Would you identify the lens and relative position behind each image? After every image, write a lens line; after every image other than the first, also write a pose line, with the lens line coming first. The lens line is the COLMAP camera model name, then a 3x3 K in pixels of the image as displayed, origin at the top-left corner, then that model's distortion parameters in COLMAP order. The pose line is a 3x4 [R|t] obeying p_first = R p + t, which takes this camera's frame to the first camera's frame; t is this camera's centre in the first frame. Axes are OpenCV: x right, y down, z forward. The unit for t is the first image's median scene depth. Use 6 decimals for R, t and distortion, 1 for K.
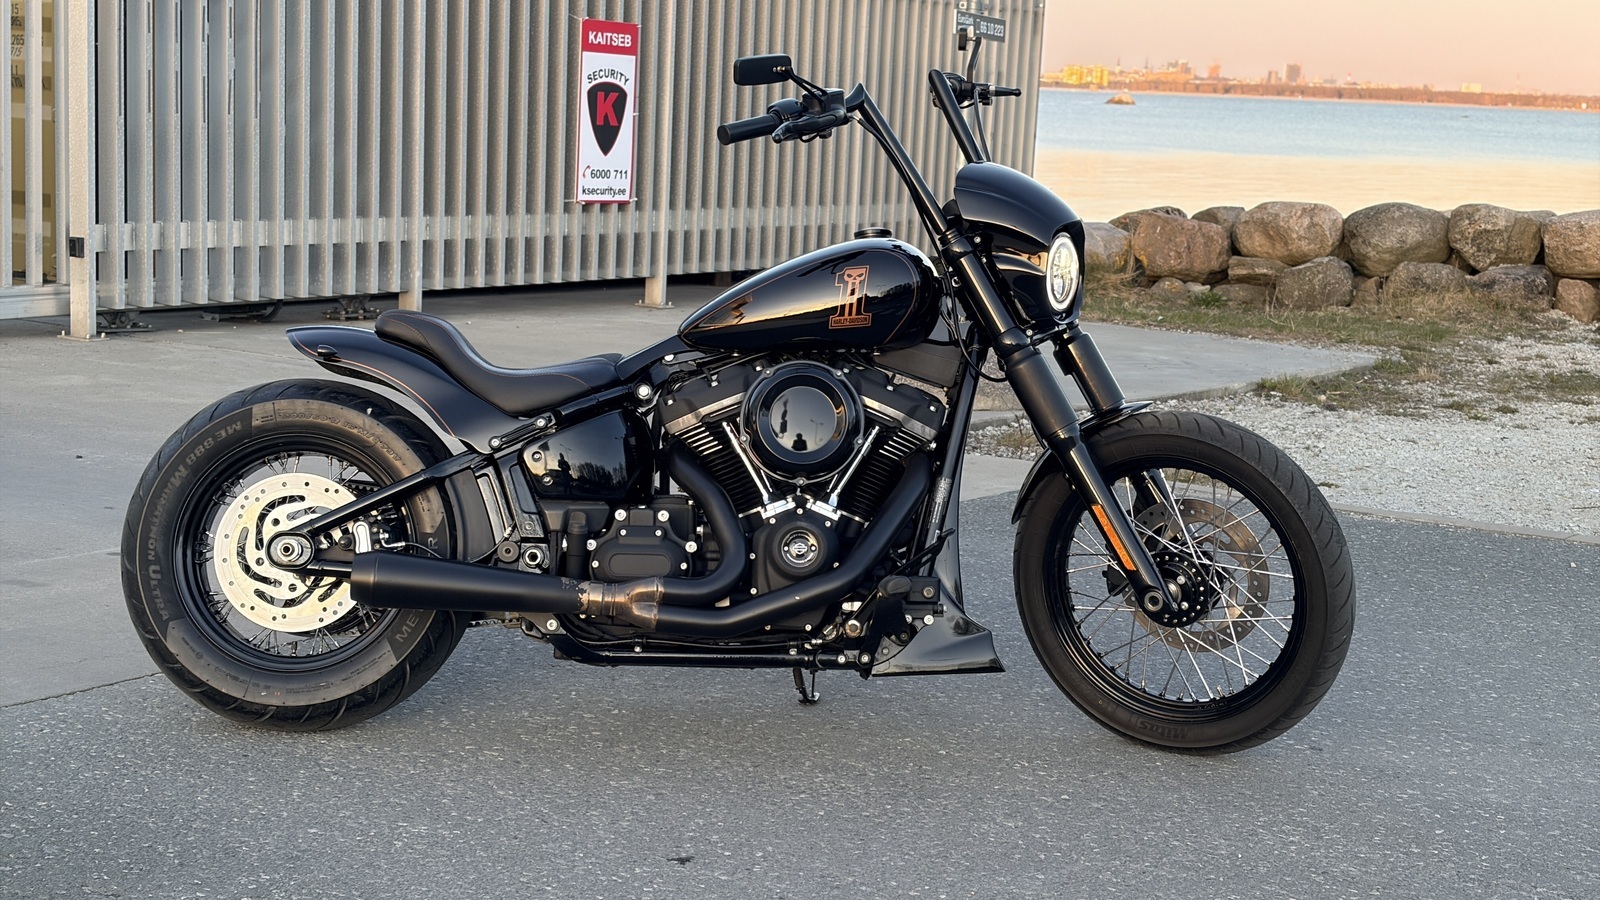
lens RADIAL K [[2355.7, 0, 800.0], [0, 2355.7, 450.0], [0, 0, 1]] dist [0.245555, -1.010601]
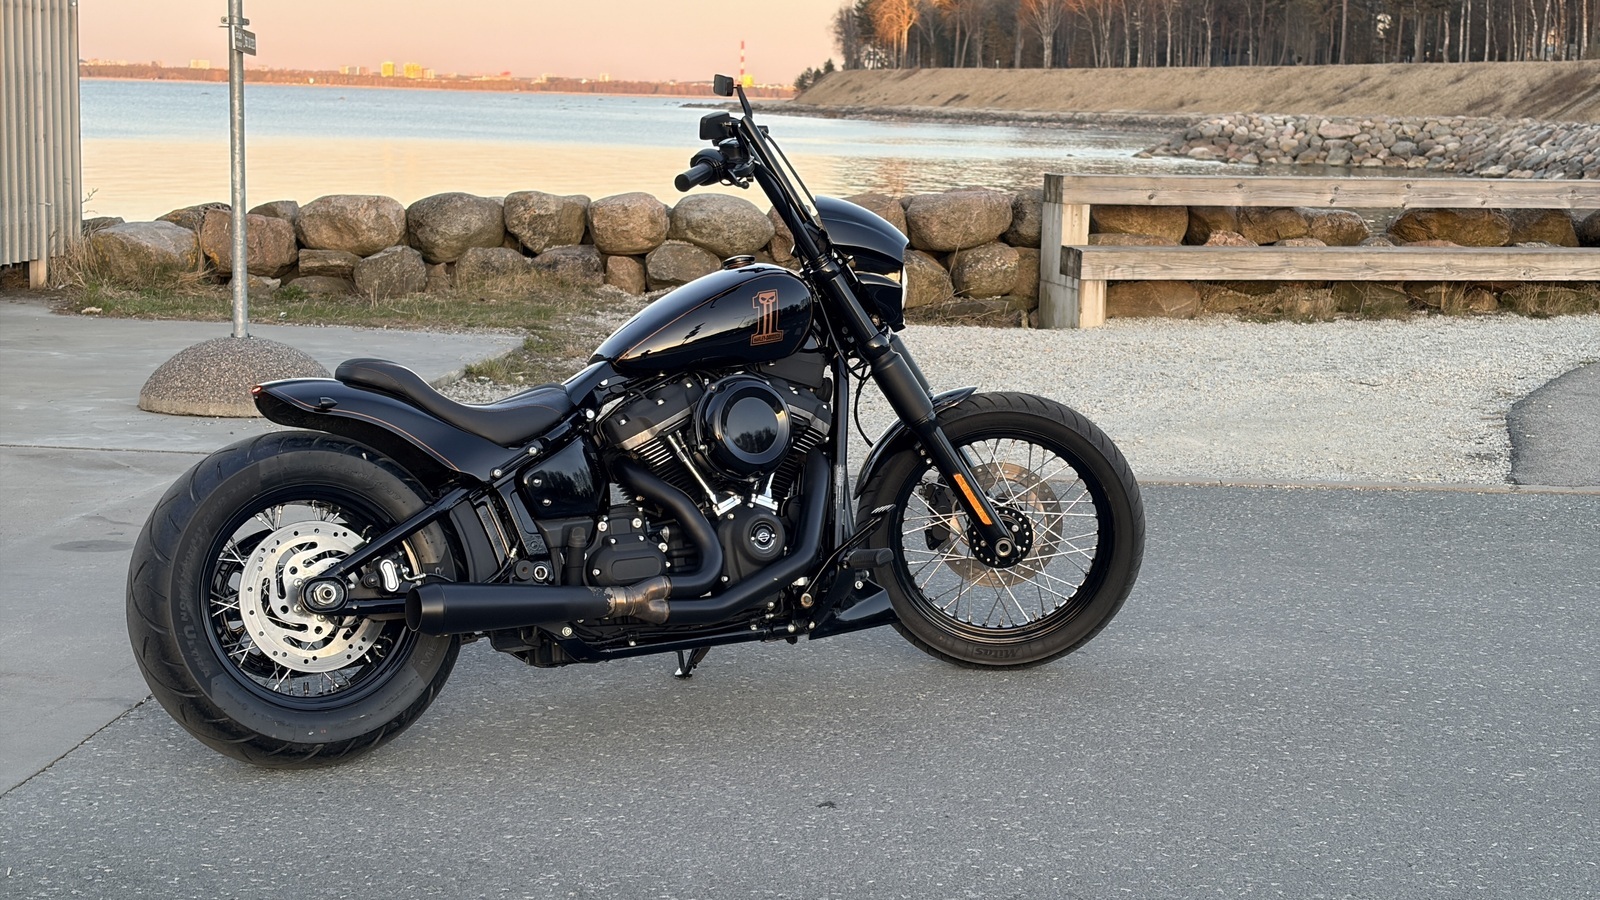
lens RADIAL K [[2355.7, 0, 800.0], [0, 2355.7, 450.0], [0, 0, 1]] dist [0.245555, -1.010601]
pose [[0.872792, -0.095809, 0.478597, -0.515273], [0.091369, 0.995283, 0.032618, -0.035512], [-0.479464, 0.015260, 0.877429, -0.023538]]
